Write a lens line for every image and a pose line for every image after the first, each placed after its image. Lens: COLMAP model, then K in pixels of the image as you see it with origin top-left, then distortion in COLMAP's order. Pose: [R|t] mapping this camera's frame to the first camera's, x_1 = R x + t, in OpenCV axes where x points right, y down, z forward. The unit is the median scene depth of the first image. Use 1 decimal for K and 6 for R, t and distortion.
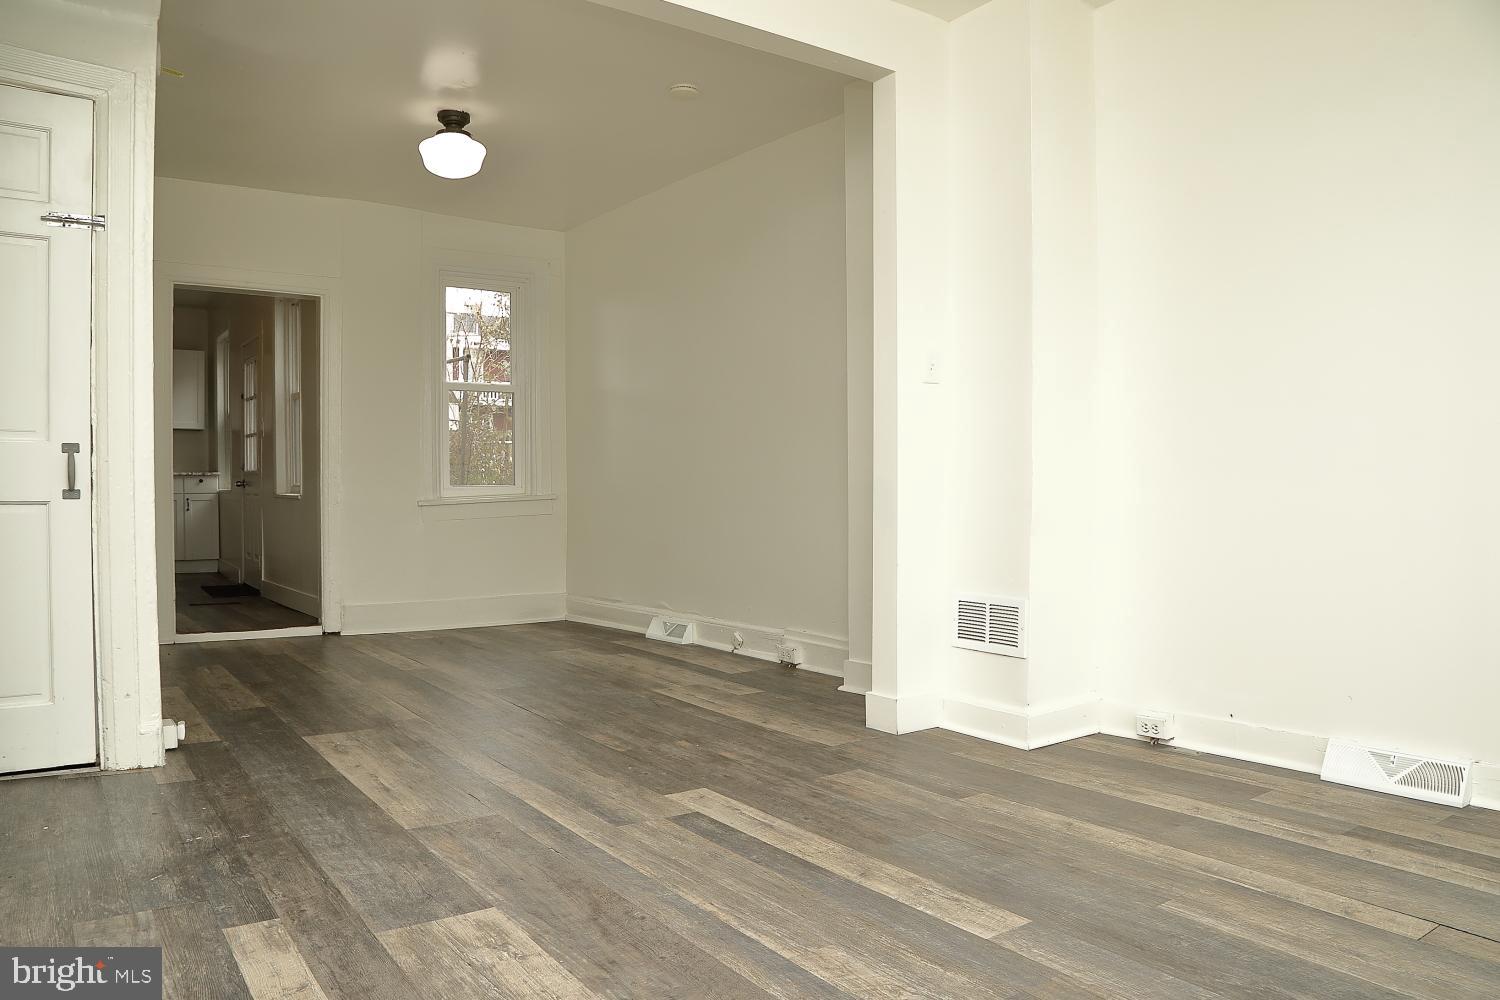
lens RADIAL K [[1058.4, 0, 743.6], [0, 1058.4, 503.9], [0, 0, 1]] dist [-0.123033, 0.060297]
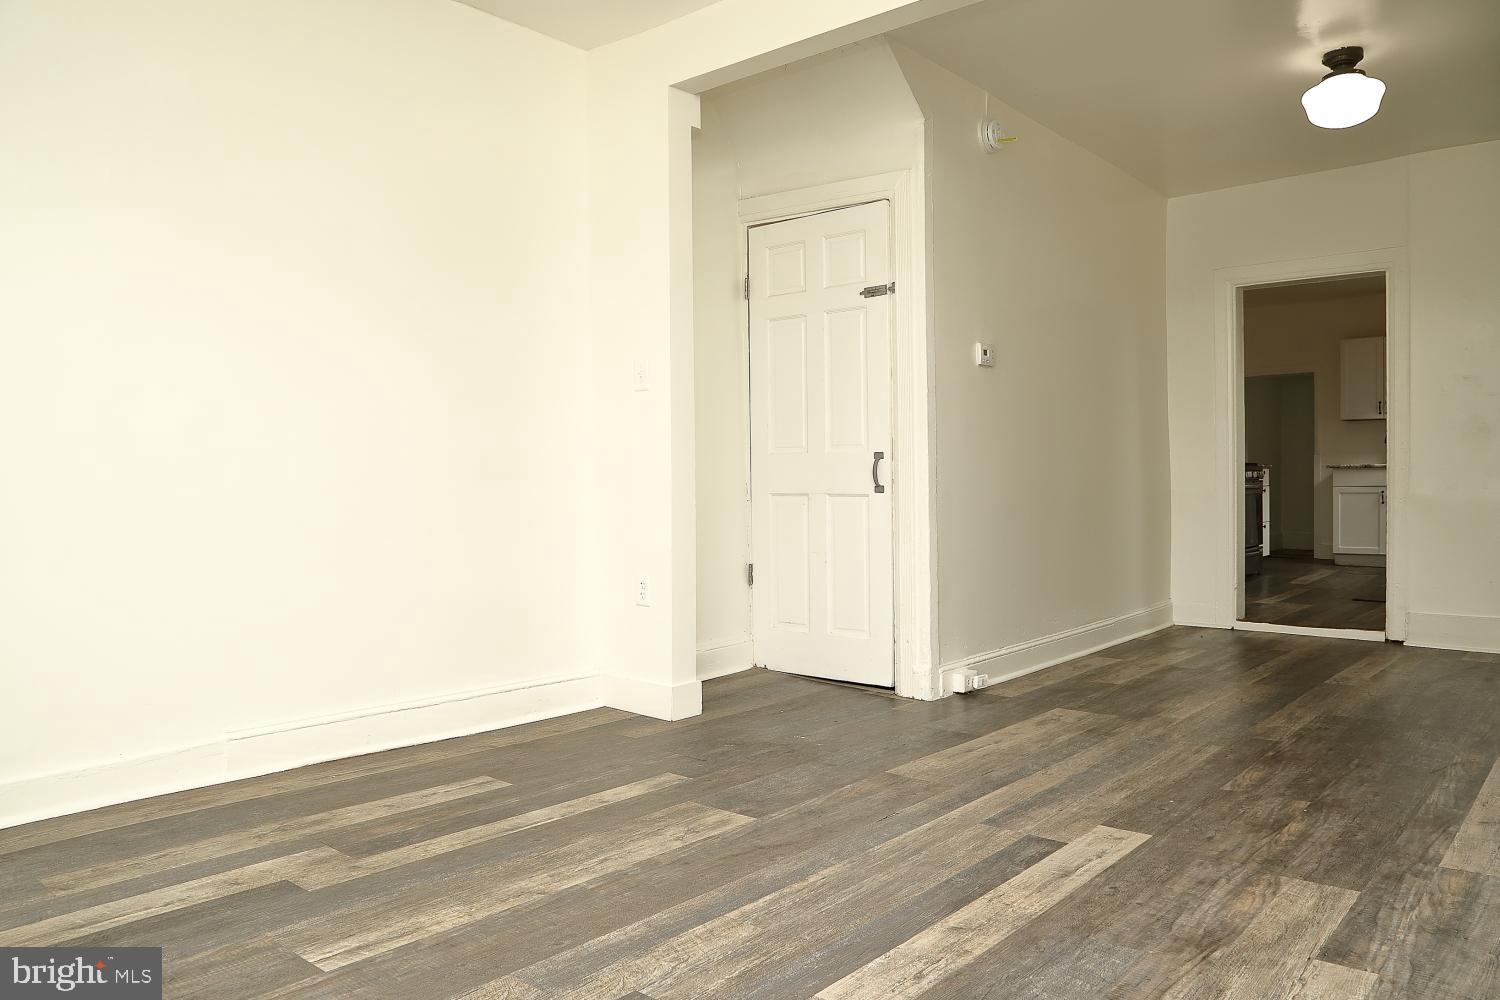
lens RADIAL K [[1086.3, 0, 750.0], [0, 1086.3, 500.0], [0, 0, 1]] dist [-0.119320, 0.072169]
pose [[0.240706, 0.014272, -0.970493, 0.767381], [-0.007981, 0.999887, 0.012725, -0.013229], [0.970565, 0.004682, 0.240793, 0.499659]]
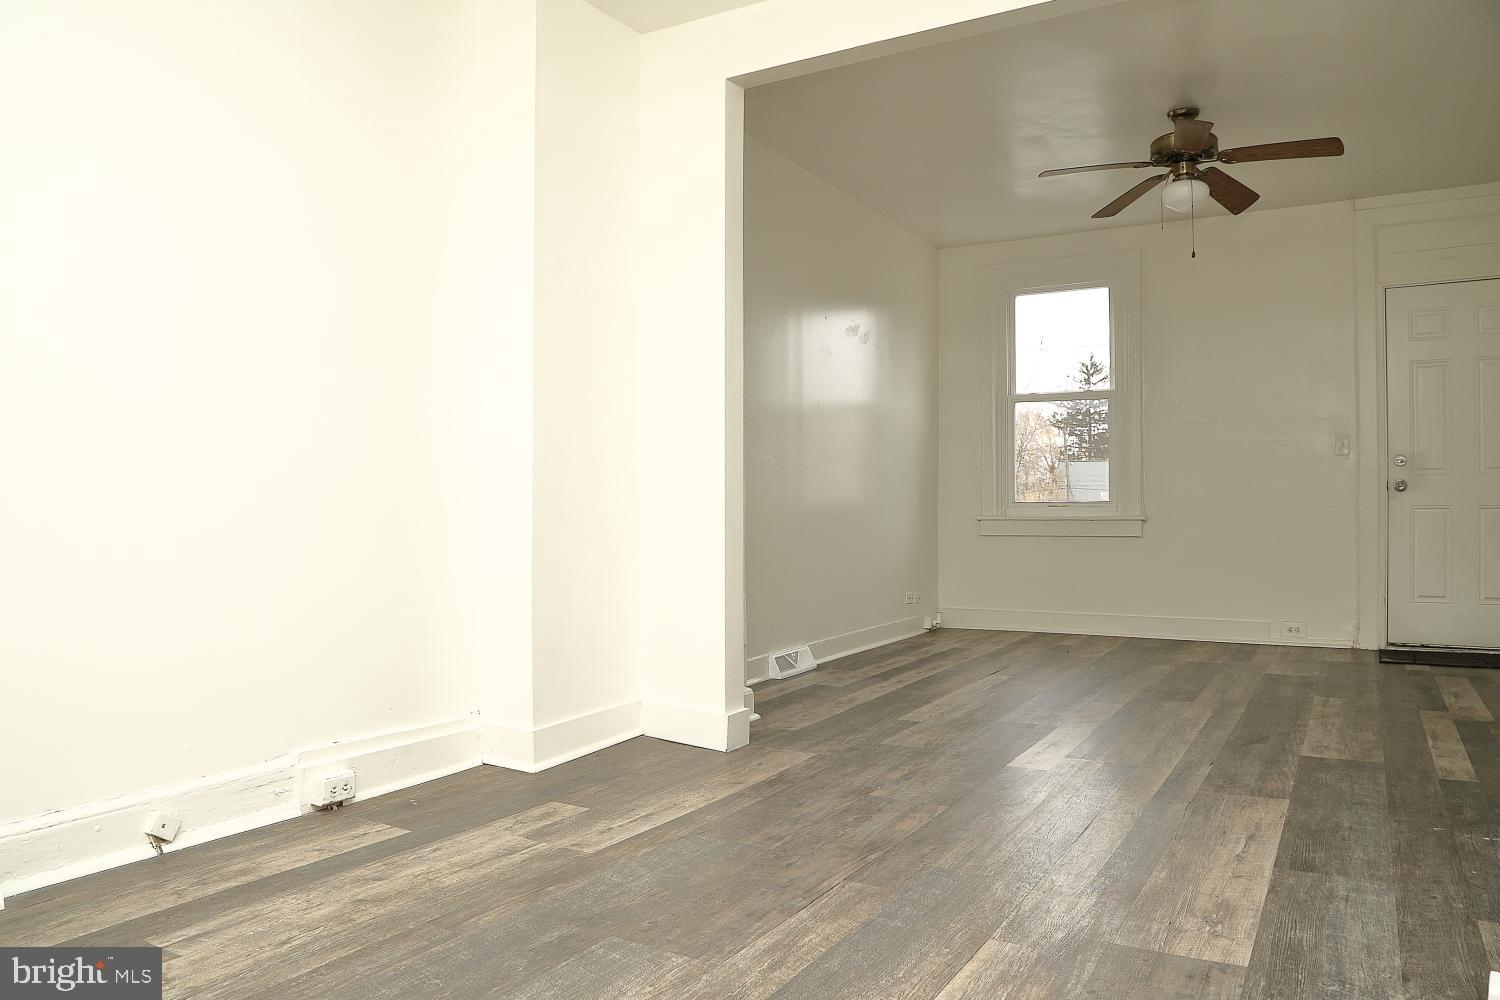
lens RADIAL K [[1058.4, 0, 743.6], [0, 1058.4, 503.9], [0, 0, 1]] dist [-0.123033, 0.060297]
pose [[-0.402102, 0.004951, 0.915581, -1.003047], [0.021671, 0.999757, 0.004111, -0.019966], [-0.915338, 0.021494, -0.402111, 1.804119]]
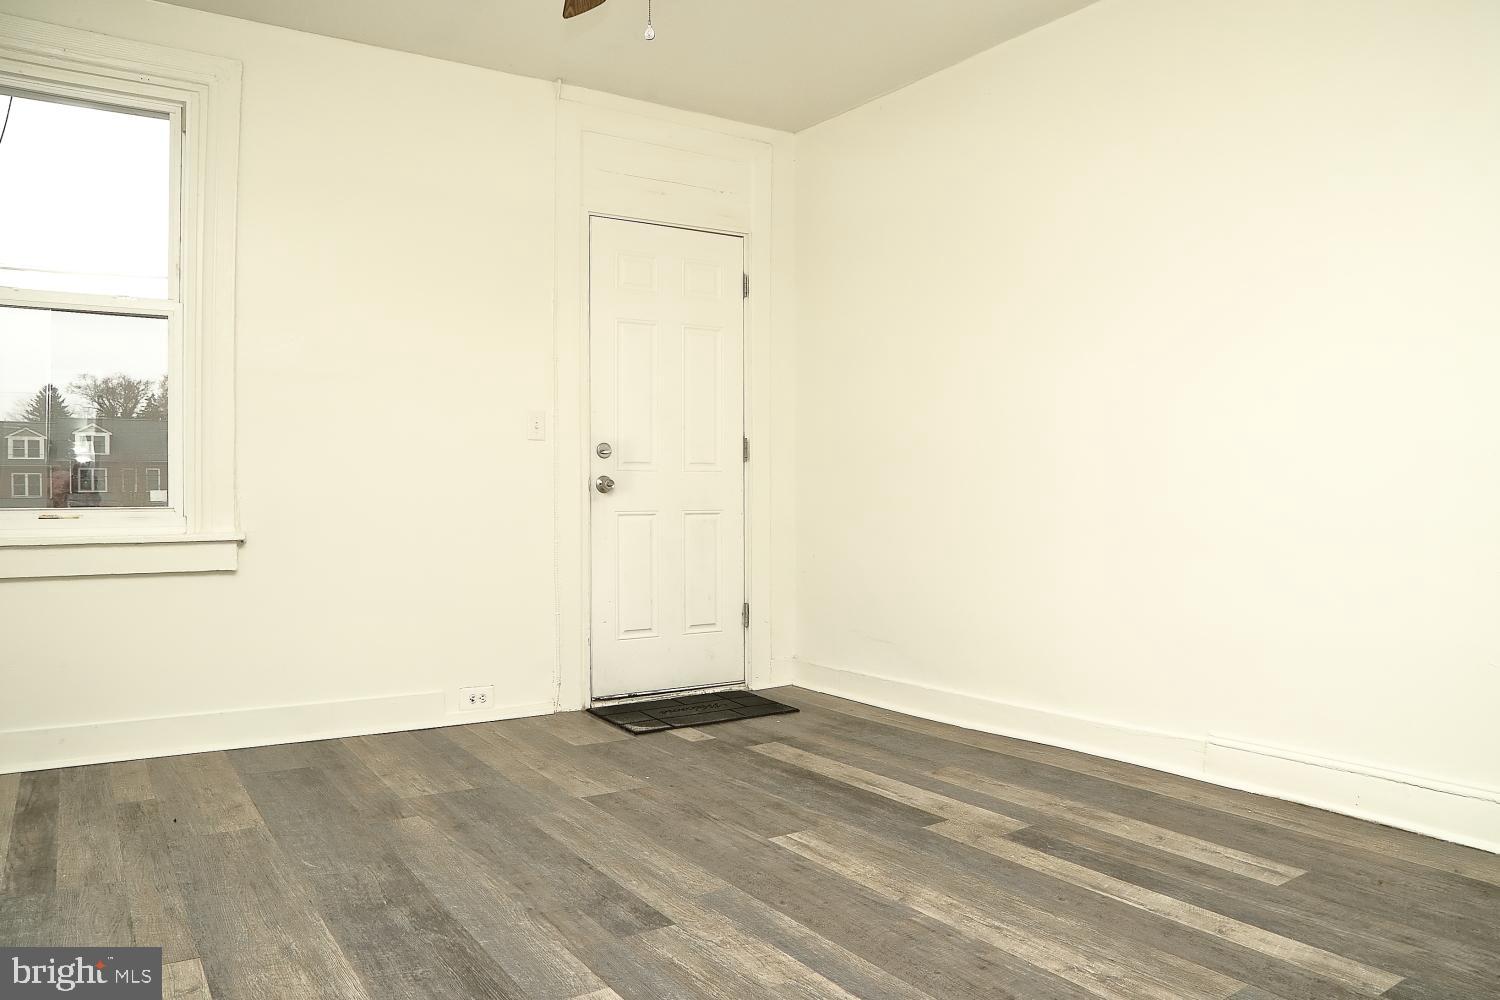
lens RADIAL K [[1050.5, 0, 751.3], [0, 1050.5, 494.9], [0, 0, 1]] dist [-0.119554, 0.058636]
pose [[-0.999789, 0.001277, 0.020498, 0.057087], [0.001799, 0.999674, 0.025454, -0.042693], [-0.020459, 0.025486, -0.999466, 1.341088]]
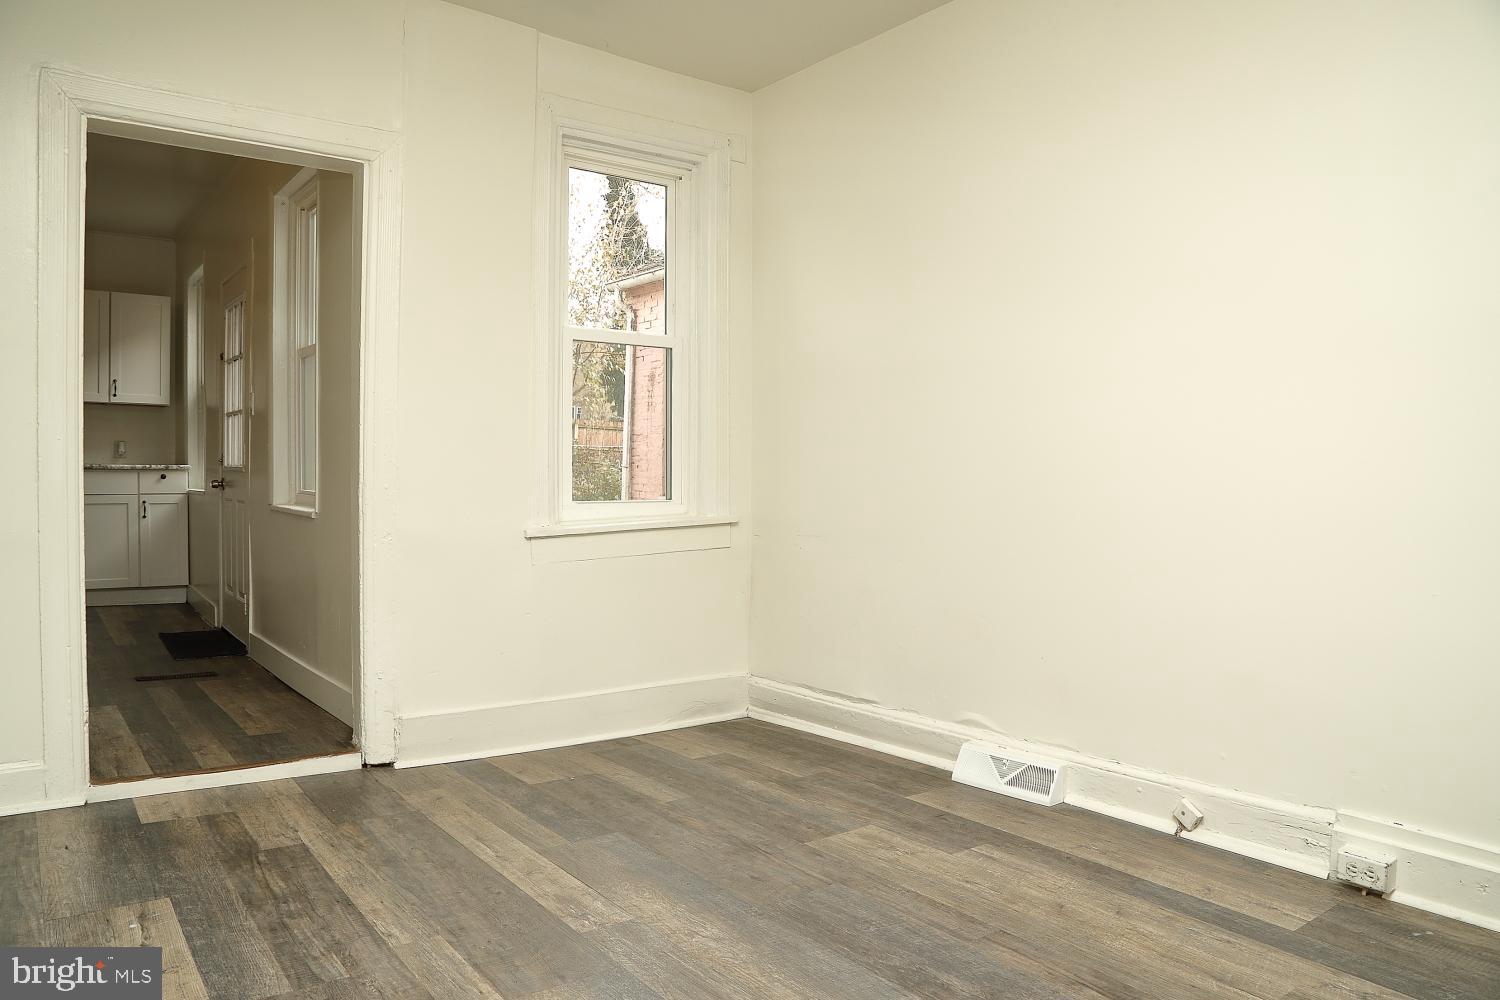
lens RADIAL K [[1036.8, 0, 750.0], [0, 1036.8, 500.0], [0, 0, 1]] dist [-0.116394, 0.055314]
pose [[0.999531, 0.013390, 0.027527, -0.459946], [-0.013552, 0.999892, 0.005717, -0.053086], [-0.027447, -0.006087, 0.999605, 0.964866]]
